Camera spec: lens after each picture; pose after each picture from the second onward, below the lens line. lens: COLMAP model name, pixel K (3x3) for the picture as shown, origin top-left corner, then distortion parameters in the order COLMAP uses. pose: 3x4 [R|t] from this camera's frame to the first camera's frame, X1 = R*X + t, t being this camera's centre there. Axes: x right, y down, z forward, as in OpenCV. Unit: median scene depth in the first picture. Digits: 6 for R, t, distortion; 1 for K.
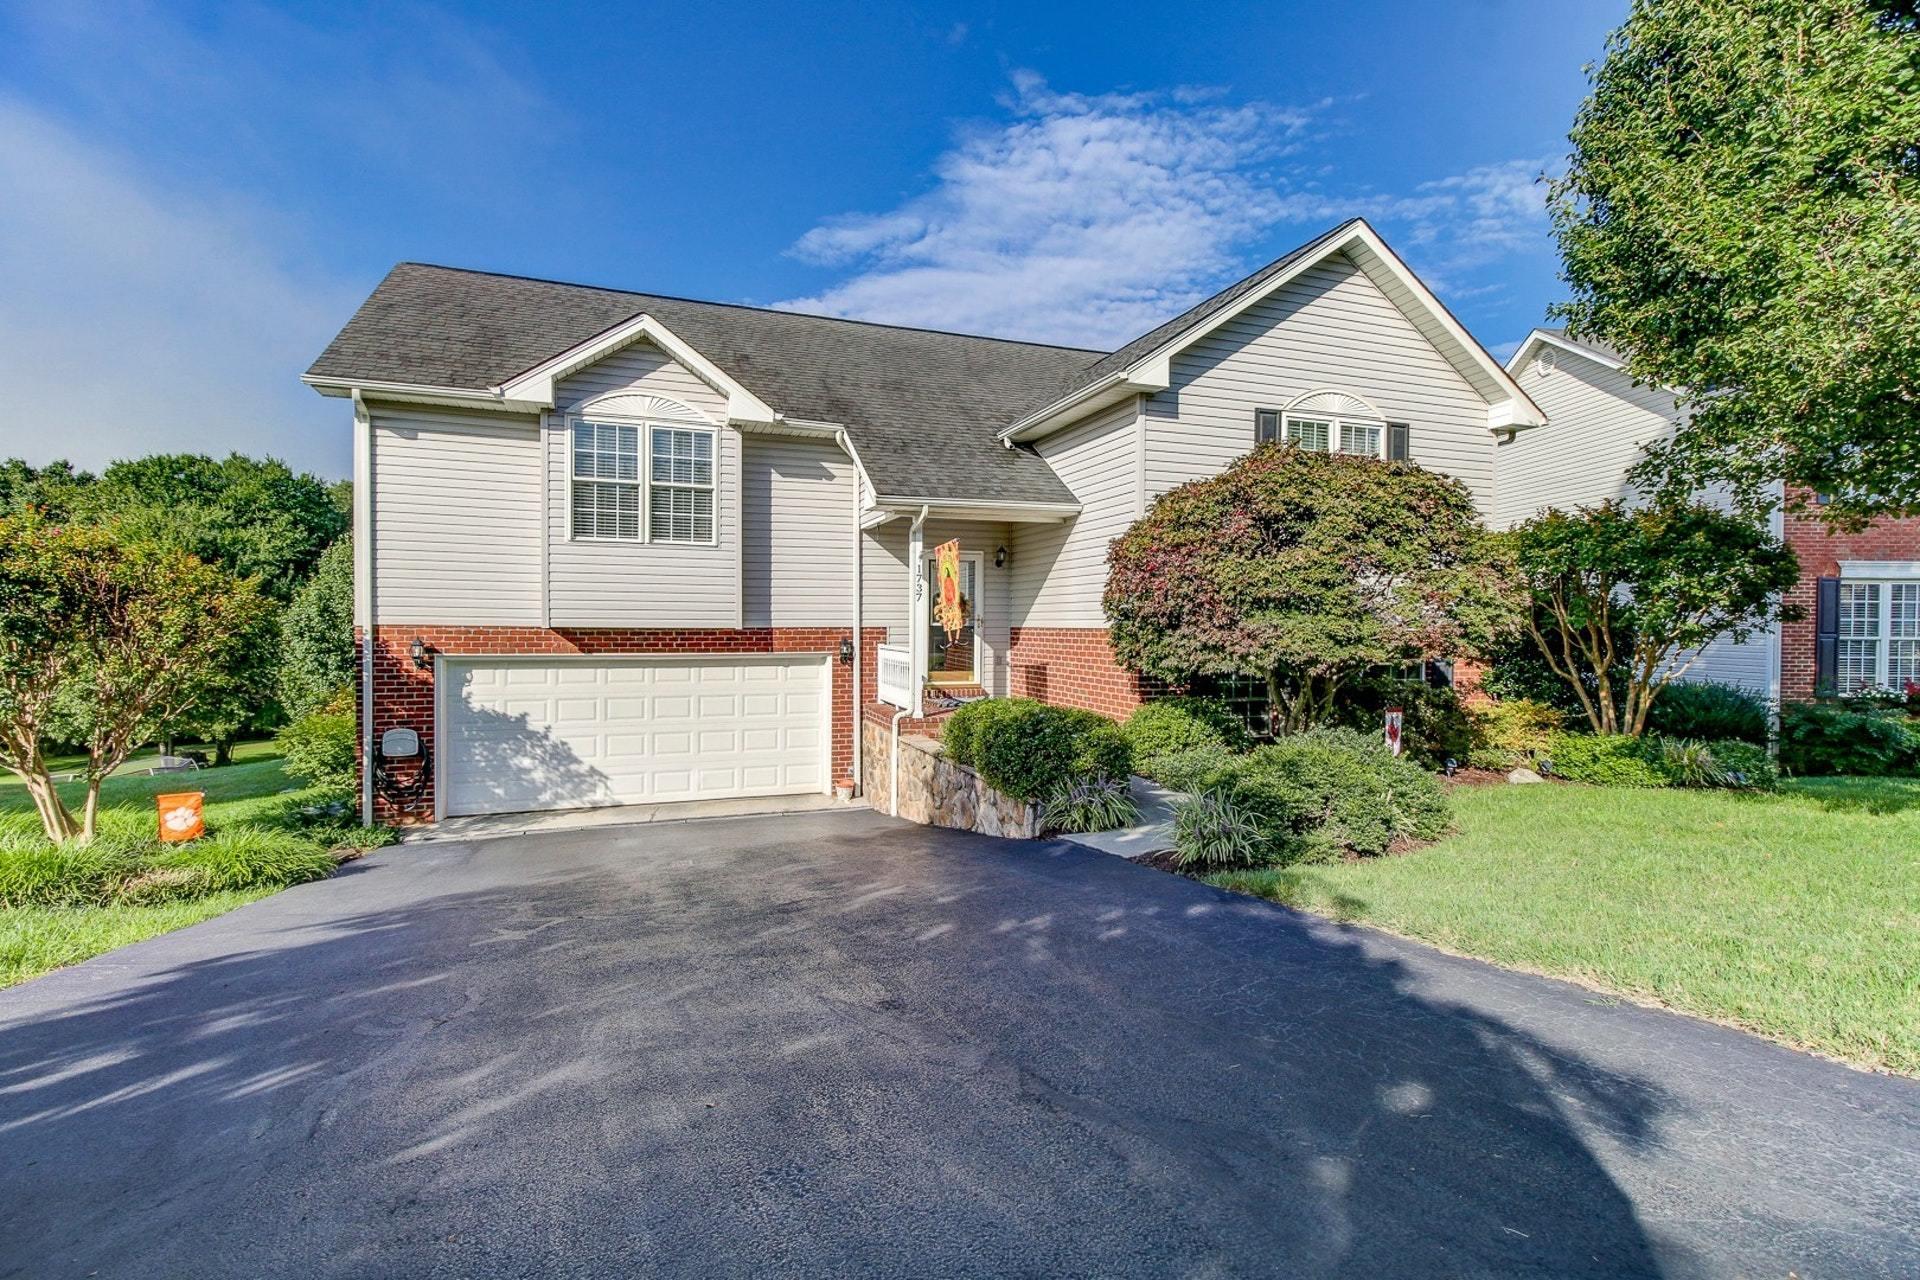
lens RADIAL K [[882.0, 0, 925.3], [0, 882.0, 613.3], [0, 0, 1]] dist [0.031295, -0.019728]
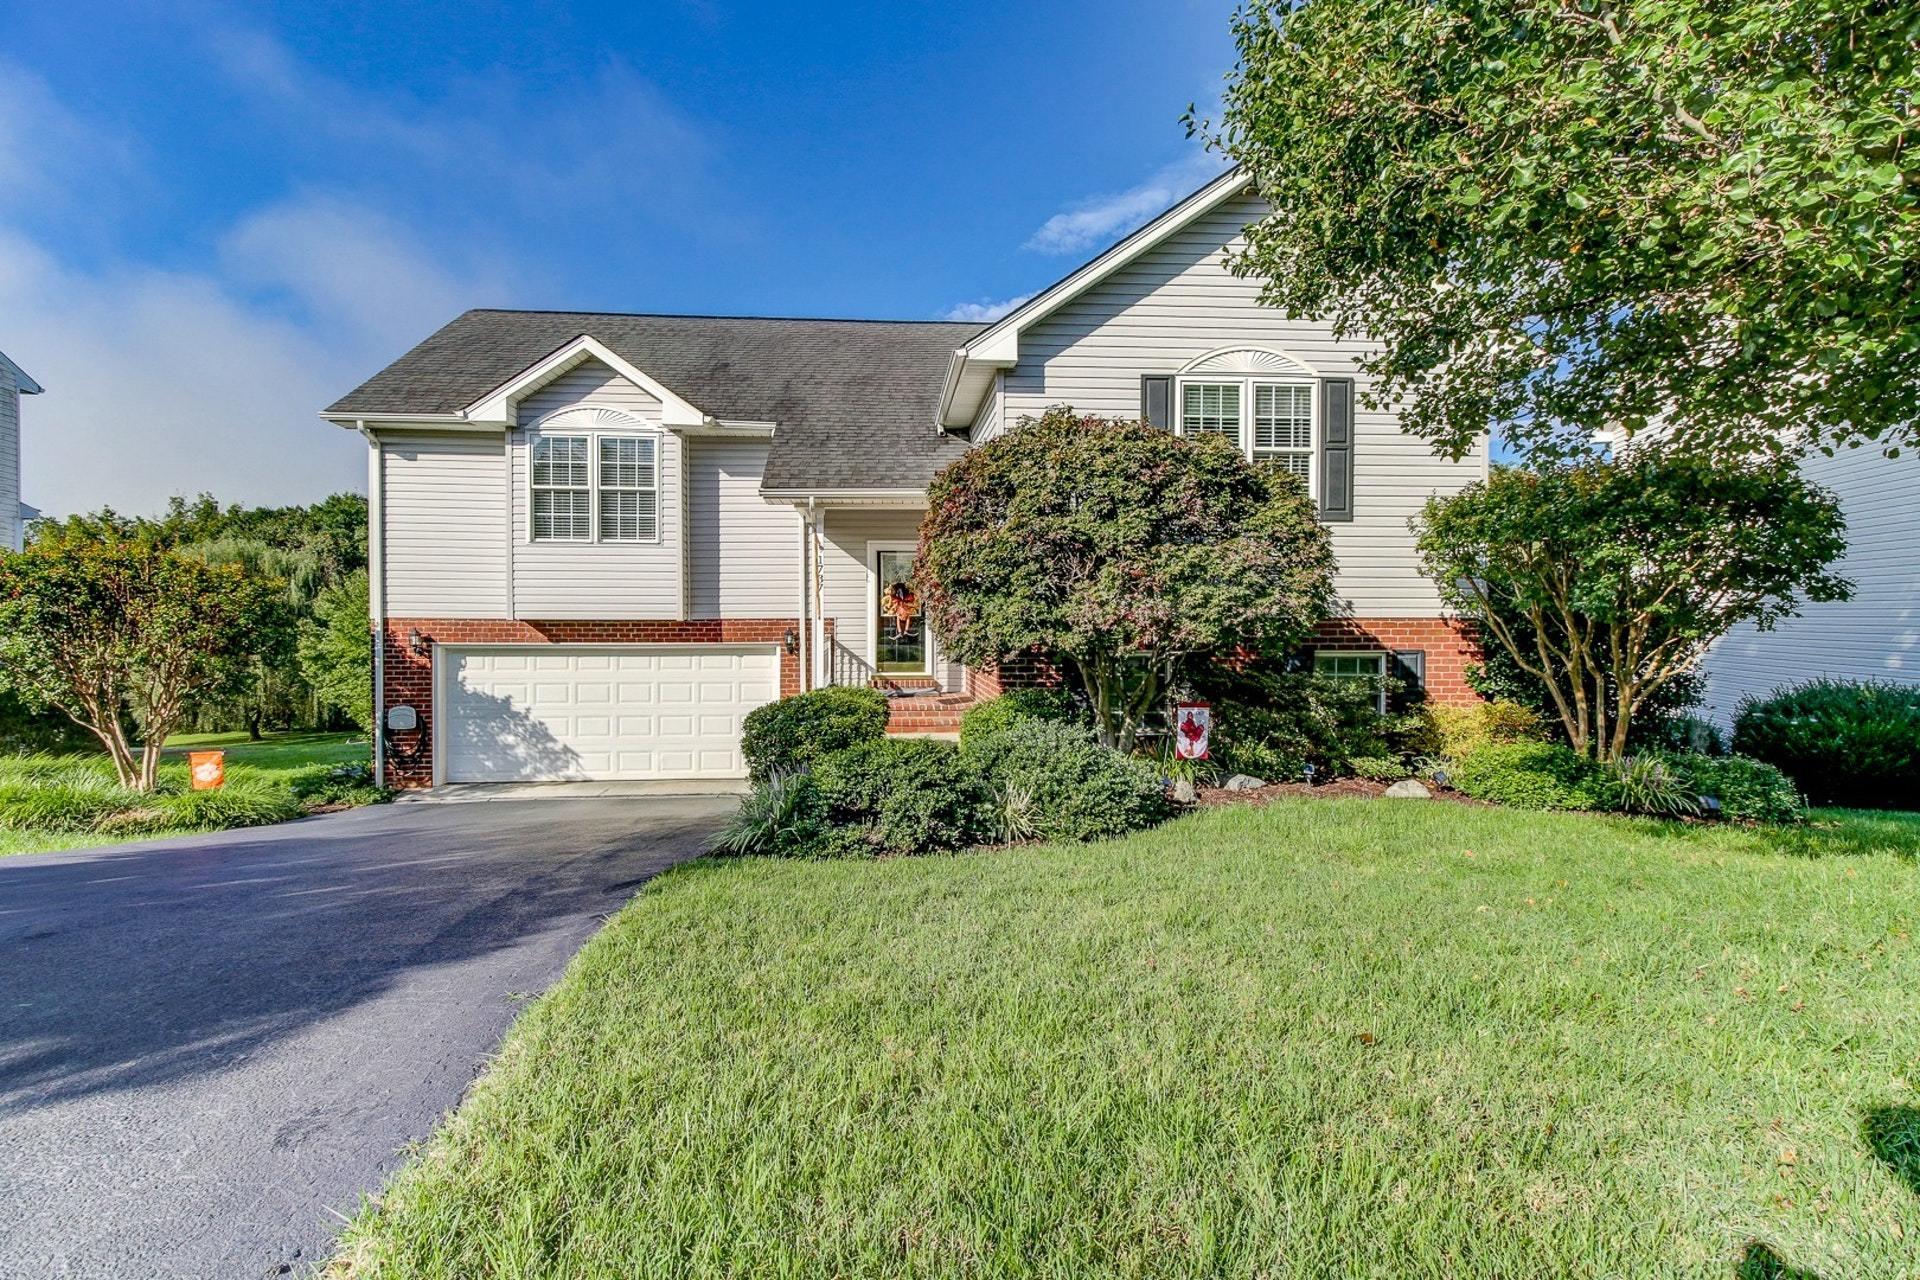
lens RADIAL K [[879.0, 0, 955.8], [0, 879.0, 601.5], [0, 0, 1]] dist [0.028016, -0.018960]
pose [[0.960579, -0.011862, -0.277753, 0.426027], [0.008357, 0.999870, -0.013799, 0.013052], [0.277880, 0.010934, 0.960553, 0.073018]]
